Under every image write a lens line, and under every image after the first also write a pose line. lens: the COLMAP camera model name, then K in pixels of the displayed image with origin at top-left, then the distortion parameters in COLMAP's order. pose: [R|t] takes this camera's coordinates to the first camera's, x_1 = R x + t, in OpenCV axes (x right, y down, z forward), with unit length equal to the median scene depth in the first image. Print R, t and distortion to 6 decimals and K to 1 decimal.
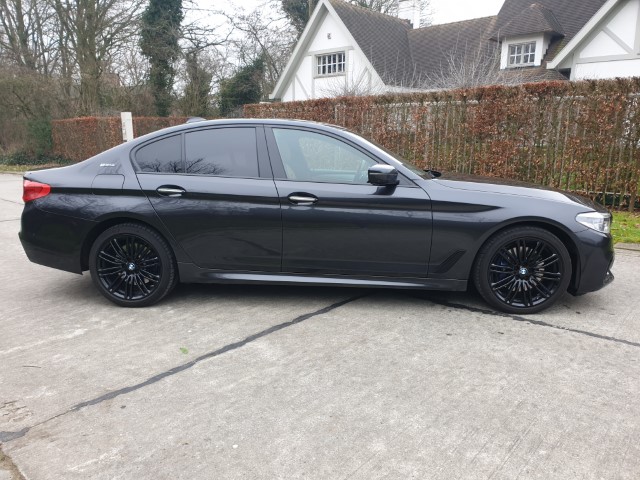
lens RADIAL K [[506.8, 0, 324.0], [0, 506.8, 236.1], [0, 0, 1]] dist [0.015051, -0.010471]
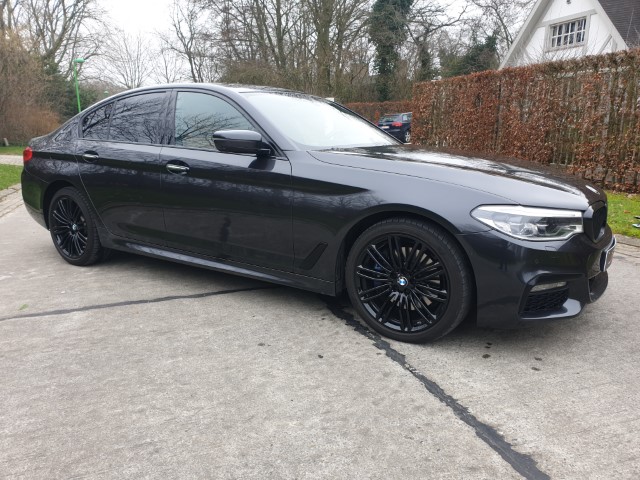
lens RADIAL K [[506.8, 0, 316.4], [0, 506.8, 239.5], [0, 0, 1]] dist [0.015051, -0.010471]
pose [[0.872213, 0.103240, -0.478107, 0.582791], [-0.089249, 0.994653, 0.051961, -0.014384], [0.480915, -0.002651, 0.876763, 0.299124]]
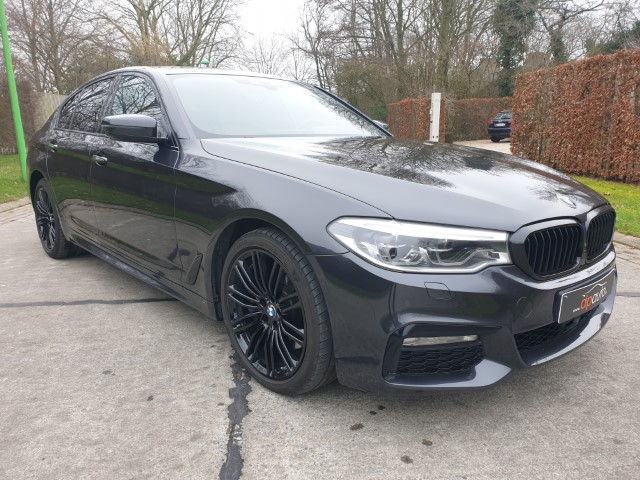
lens RADIAL K [[506.8, 0, 318.8], [0, 506.8, 236.9], [0, 0, 1]] dist [0.015051, -0.010471]
pose [[0.725549, 0.146189, -0.672464, 0.735319], [-0.128817, 0.988755, 0.075962, -0.053823], [0.676007, 0.031510, 0.736221, 0.592981]]
